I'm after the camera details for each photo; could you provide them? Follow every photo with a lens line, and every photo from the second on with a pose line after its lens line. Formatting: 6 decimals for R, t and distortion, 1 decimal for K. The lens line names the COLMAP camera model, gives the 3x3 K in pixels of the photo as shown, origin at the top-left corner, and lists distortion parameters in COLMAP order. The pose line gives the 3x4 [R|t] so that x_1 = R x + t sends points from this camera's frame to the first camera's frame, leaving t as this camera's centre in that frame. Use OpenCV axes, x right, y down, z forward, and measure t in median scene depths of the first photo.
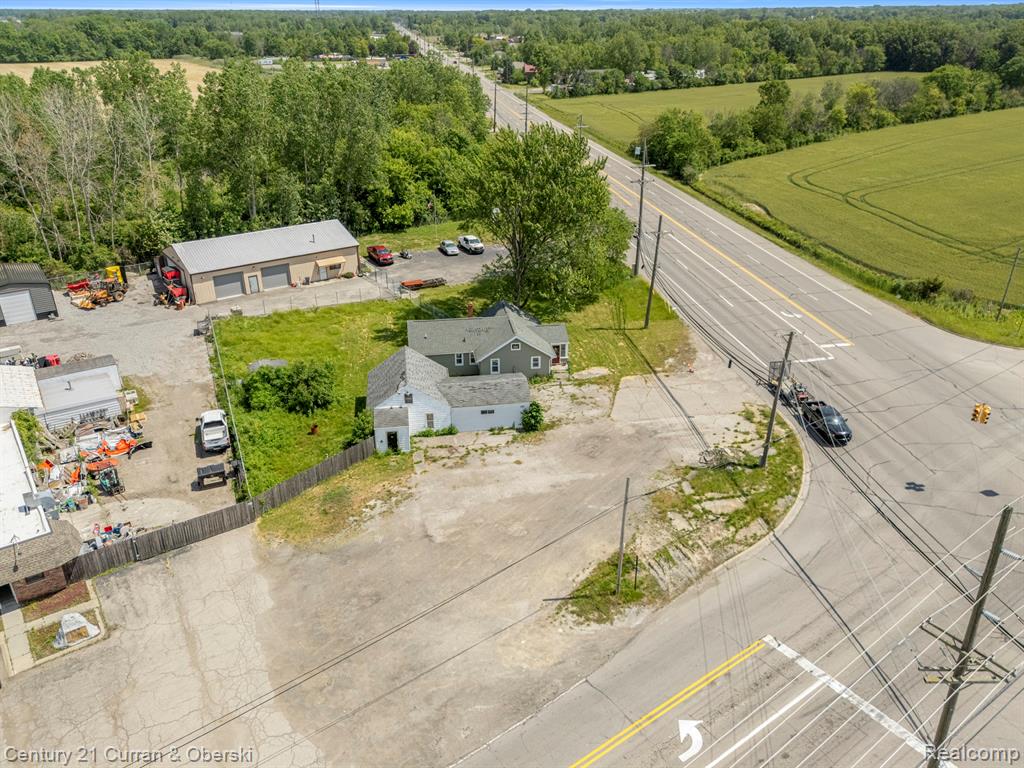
lens RADIAL K [[771.5, 0, 512.0], [0, 771.5, 384.0], [0, 0, 1]] dist [0.068943, -0.077048]
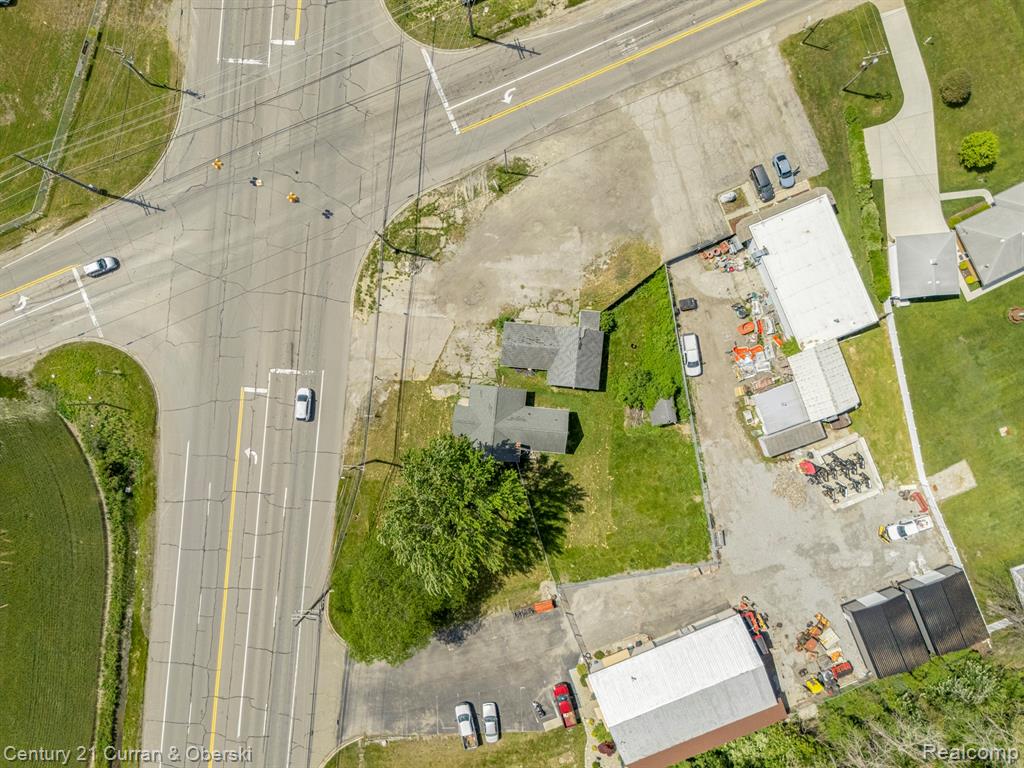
lens RADIAL K [[752.0, 0, 511.4], [0, 752.0, 387.6], [0, 0, 1]] dist [0.073361, -0.073015]
pose [[-0.972102, -0.232383, 0.031870, -0.068819], [0.129040, -0.416371, 0.899991, -1.411403], [-0.195873, 0.878996, 0.434741, 0.403478]]
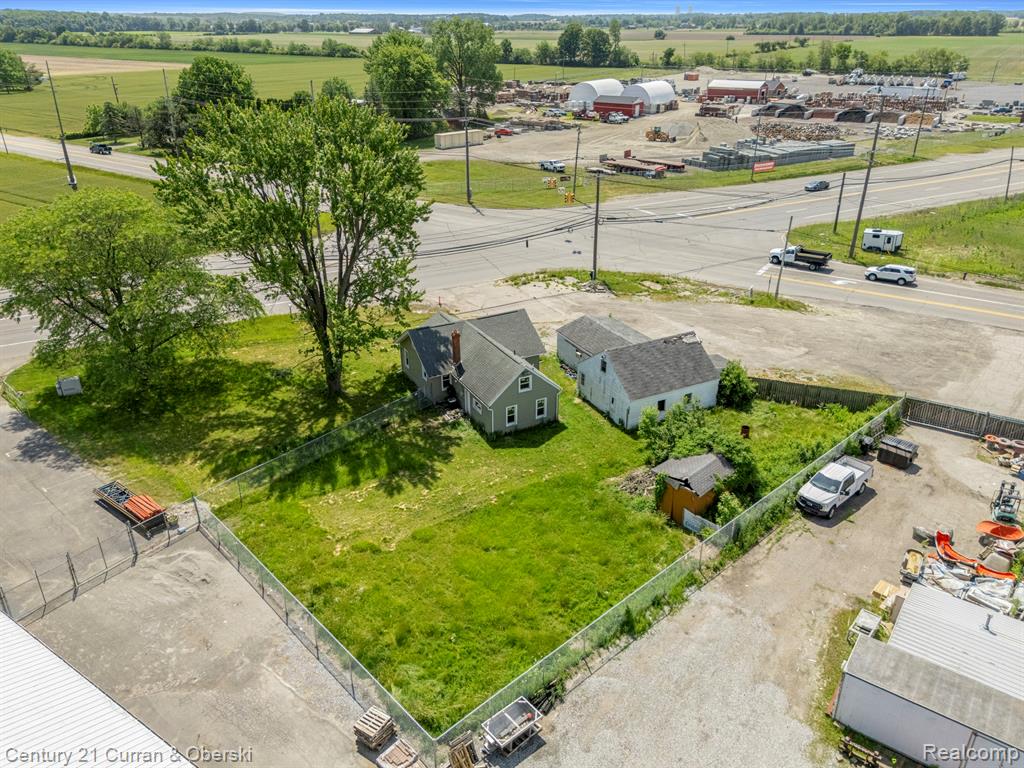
lens RADIAL K [[752.0, 0, 511.4], [0, 752.0, 387.6], [0, 0, 1]] dist [0.073361, -0.073015]
pose [[-0.335347, -0.408270, 0.849034, -0.798441], [0.409890, 0.748219, 0.521688, -0.475322], [-0.848253, 0.522957, -0.083567, 1.197139]]
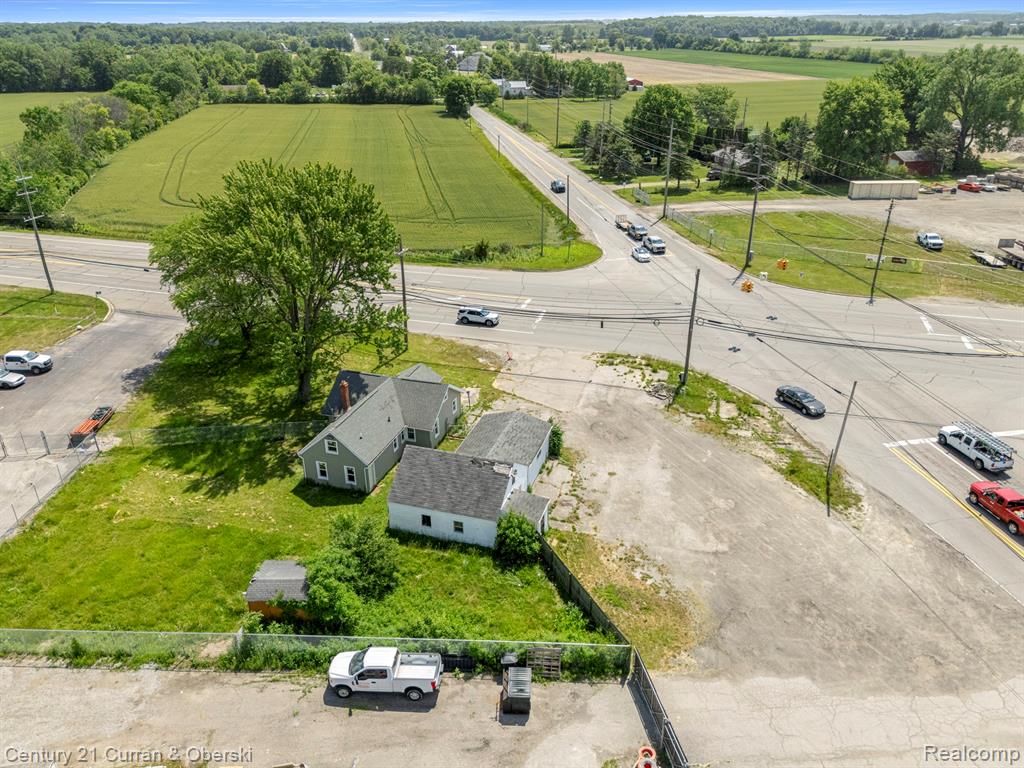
lens RADIAL K [[752.0, 0, 511.4], [0, 752.0, 387.6], [0, 0, 1]] dist [0.073361, -0.073015]
pose [[0.439400, -0.389157, 0.809620, -0.710468], [0.394992, 0.893184, 0.214952, -0.231345], [-0.806789, 0.225344, 0.546179, 0.491884]]
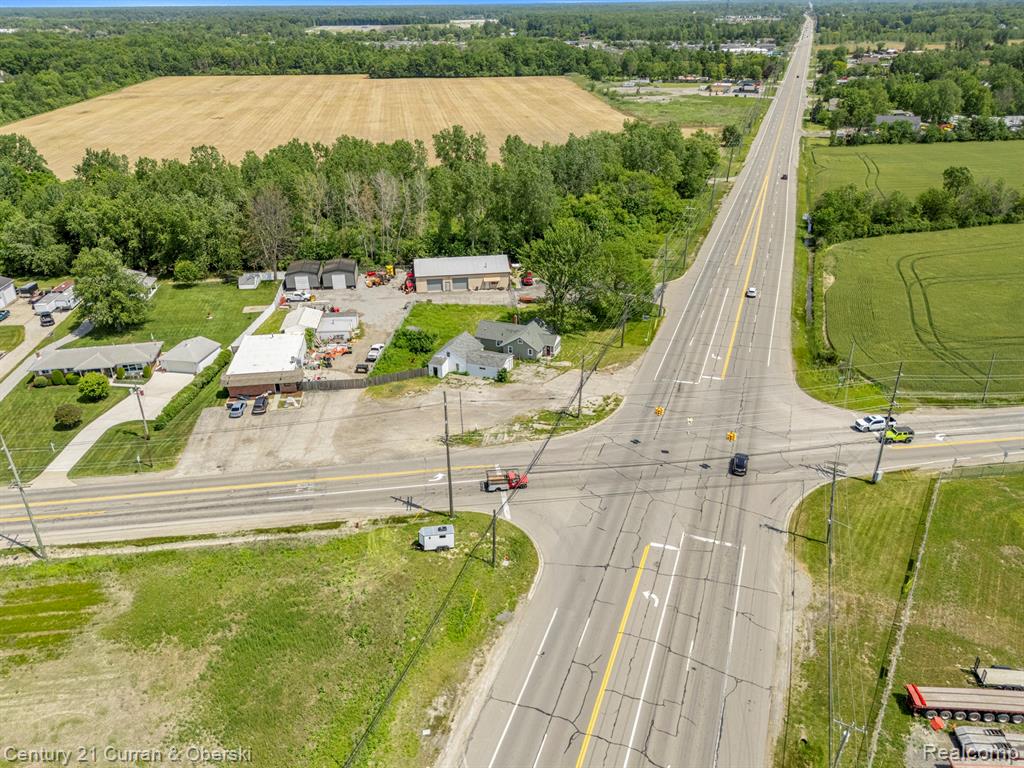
lens RADIAL K [[760.0, 0, 512.0], [0, 760.0, 384.0], [0, 0, 1]] dist [0.071320, -0.068805]
pose [[0.880291, 0.205869, -0.427440, 0.890677], [-0.198773, 0.978100, 0.061722, -0.062723], [0.430786, 0.030630, 0.901934, -0.793392]]
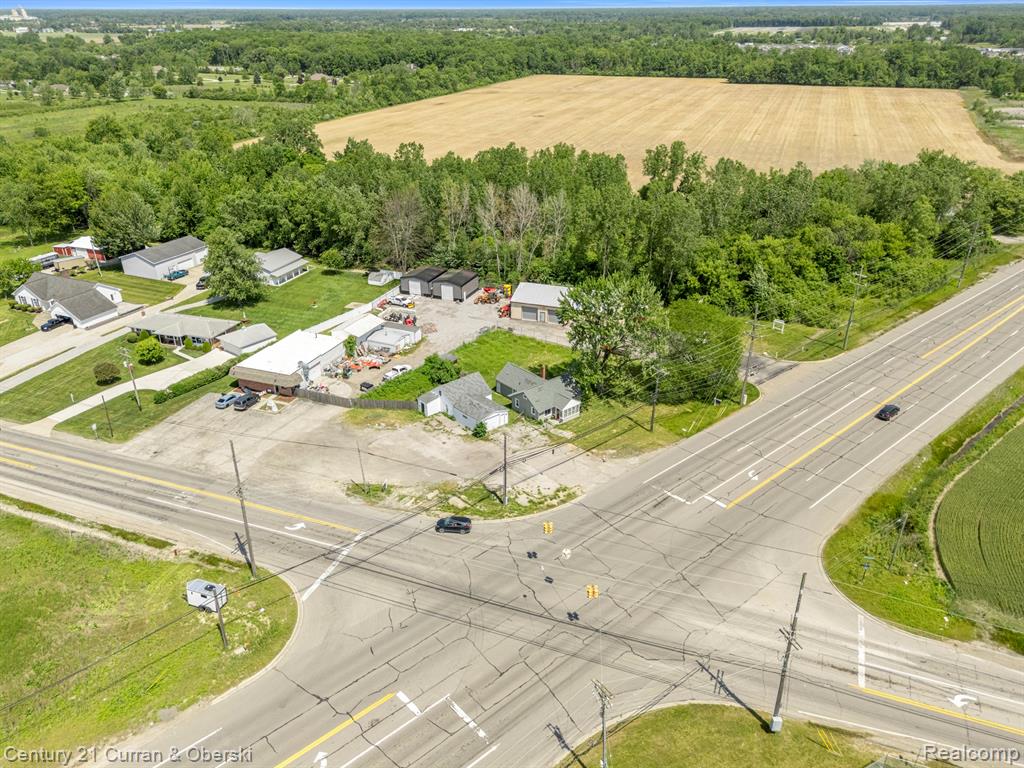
lens RADIAL K [[752.0, 0, 511.4], [0, 752.0, 387.6], [0, 0, 1]] dist [0.073361, -0.073015]
pose [[0.540731, 0.376537, -0.752216, 1.315620], [-0.361310, 0.911497, 0.196540, -0.409778], [0.759648, 0.165508, 0.628922, -0.073497]]
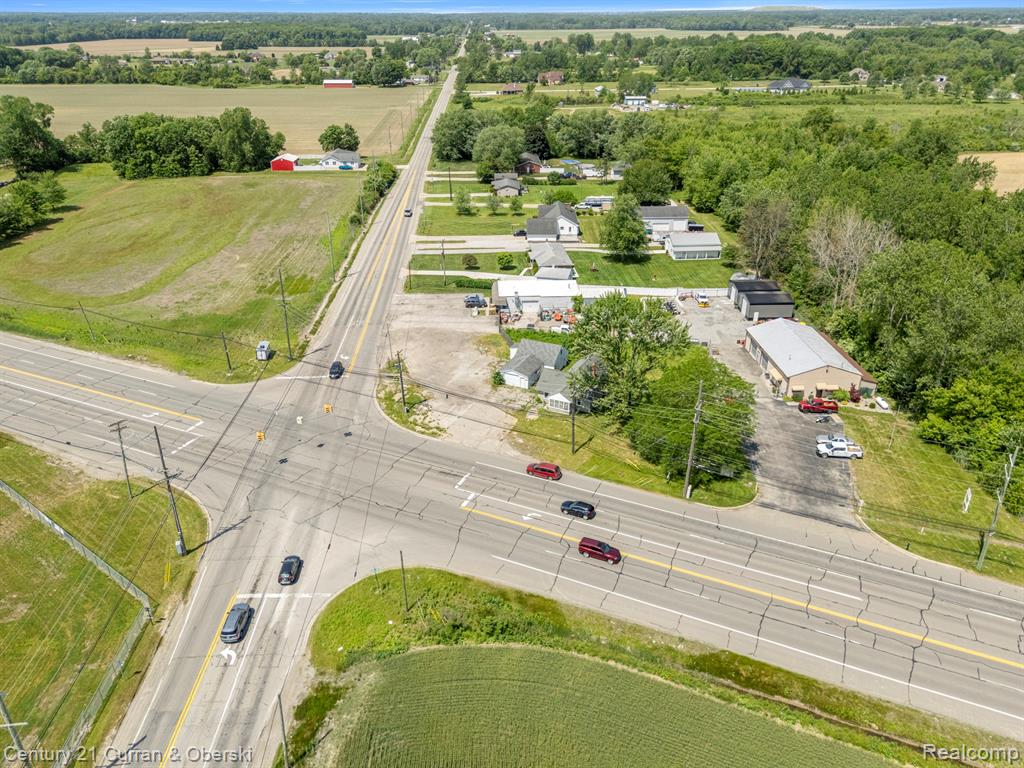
lens RADIAL K [[752.0, 0, 511.4], [0, 752.0, 387.6], [0, 0, 1]] dist [0.073361, -0.073015]
pose [[-0.556012, 0.374347, -0.742102, 1.484177], [-0.353910, 0.701228, 0.618891, -1.179980], [0.752063, 0.606748, -0.257406, 1.516552]]
